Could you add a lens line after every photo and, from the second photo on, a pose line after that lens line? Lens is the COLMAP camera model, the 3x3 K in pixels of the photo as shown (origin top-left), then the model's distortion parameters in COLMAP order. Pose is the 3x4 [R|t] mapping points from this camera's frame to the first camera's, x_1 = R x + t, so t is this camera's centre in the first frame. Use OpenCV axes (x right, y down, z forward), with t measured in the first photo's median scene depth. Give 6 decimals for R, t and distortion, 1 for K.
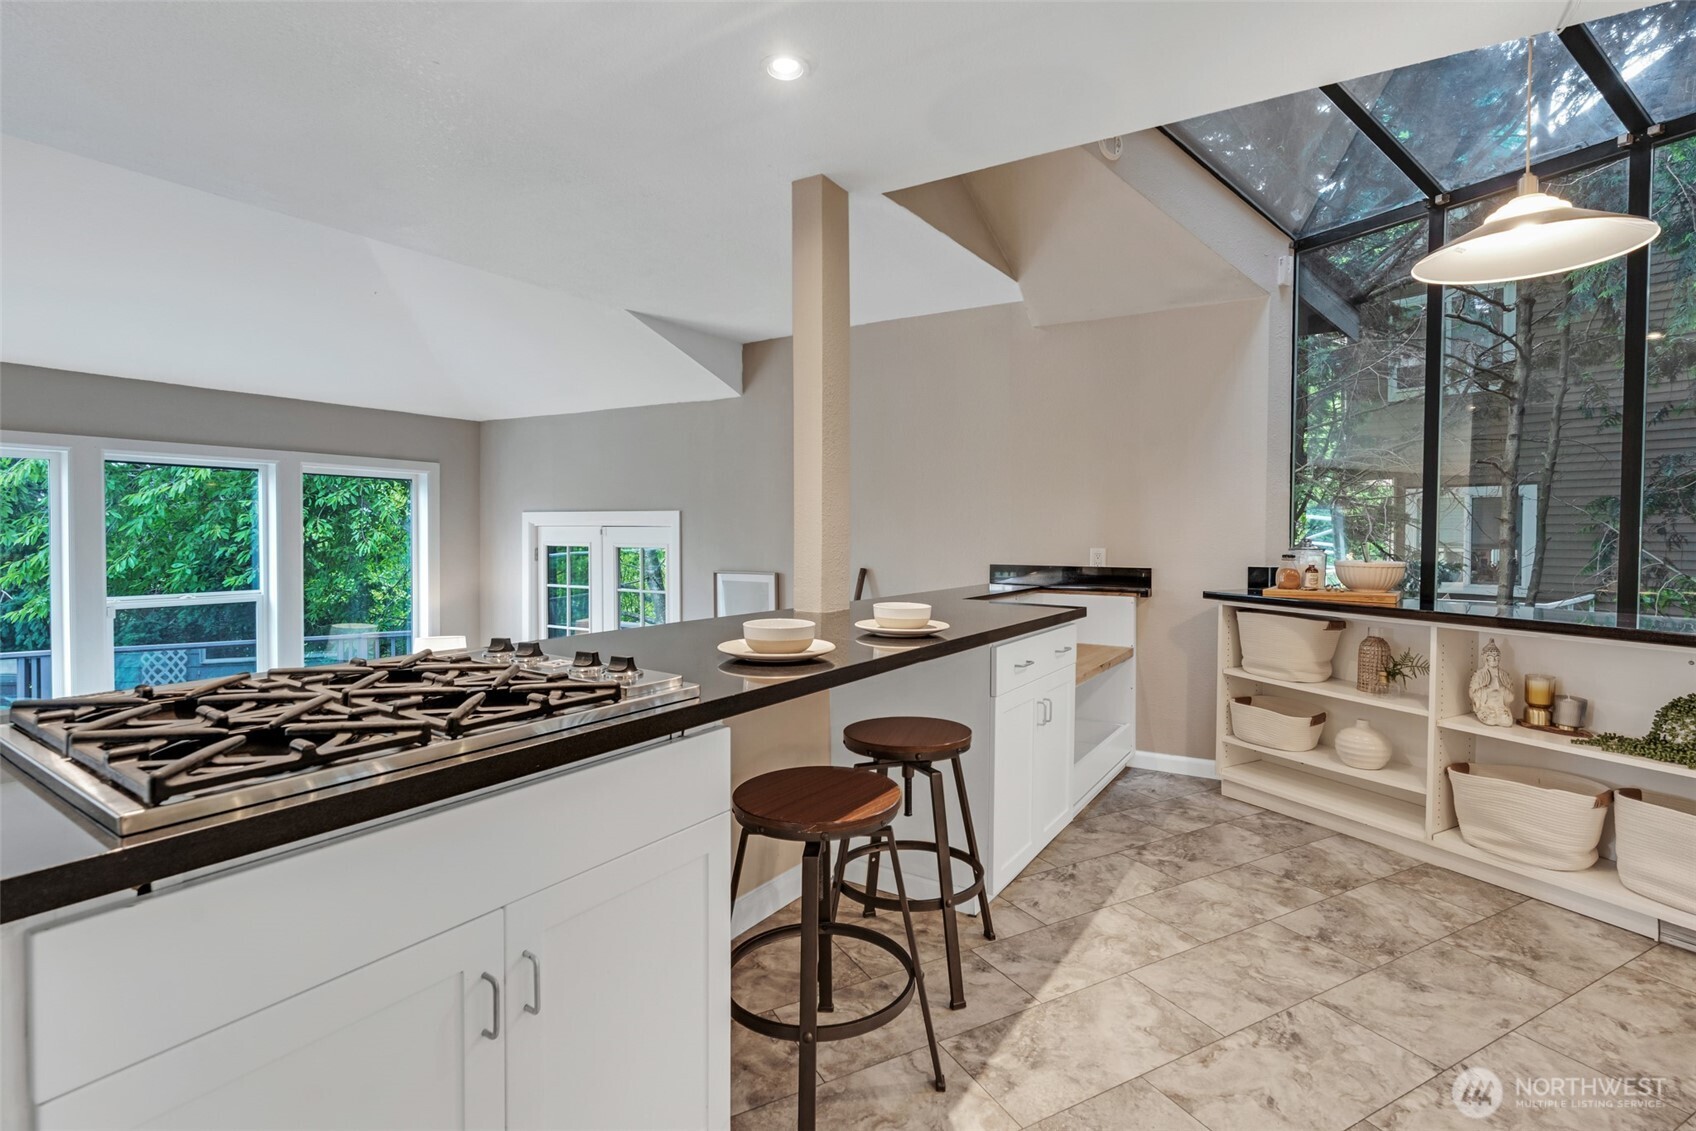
lens RADIAL K [[785.3, 0, 858.1], [0, 785.3, 552.5], [0, 0, 1]] dist [-0.008516, 0.003146]
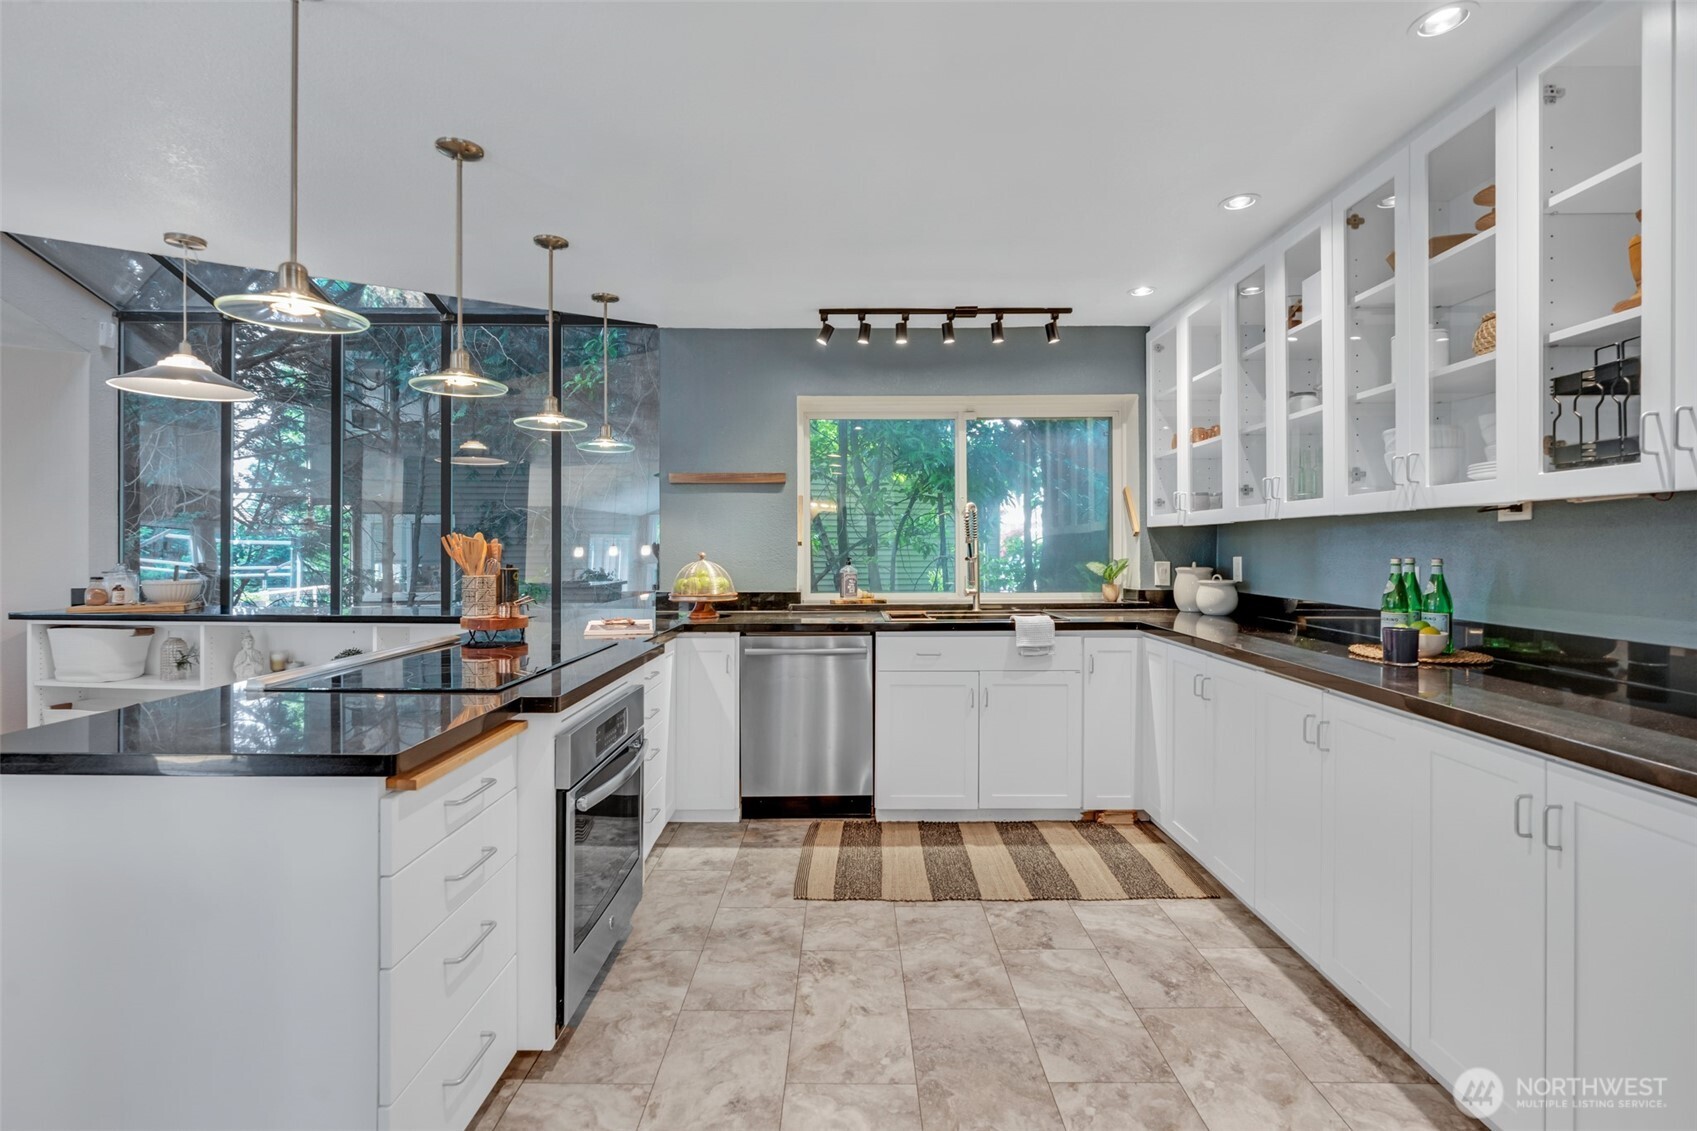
lens RADIAL K [[785.8, 0, 839.3], [0, 785.8, 551.2], [0, 0, 1]] dist [-0.008516, 0.003146]
pose [[0.473287, -0.007751, 0.880874, 0.028636], [0.027079, 0.999617, -0.005753, 0.000815], [-0.880492, 0.026576, 0.473316, -0.491230]]
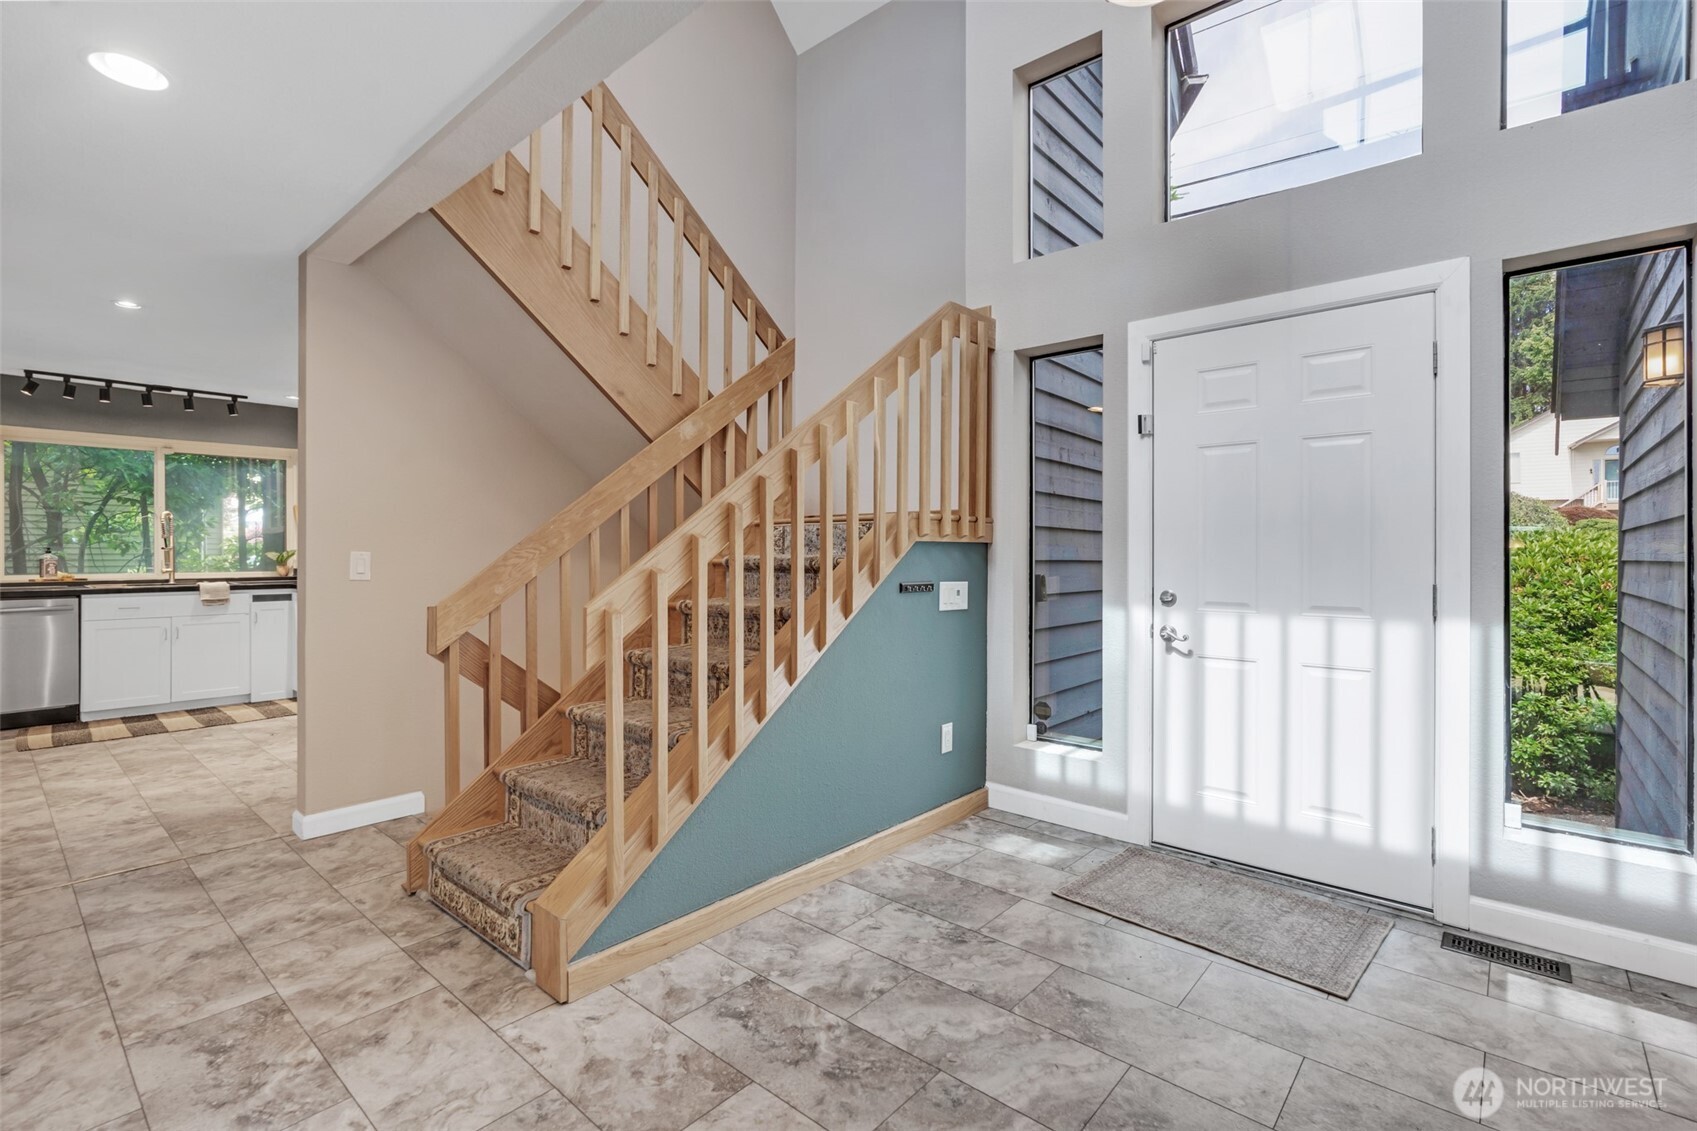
lens RADIAL K [[785.8, 0, 850.7], [0, 785.8, 562.4], [0, 0, 1]] dist [-0.008516, 0.003146]
pose [[-0.359430, -0.012678, 0.933086, -0.932860], [0.018210, 0.999622, 0.020596, 0.030704], [-0.932995, 0.024394, -0.359063, -0.869953]]
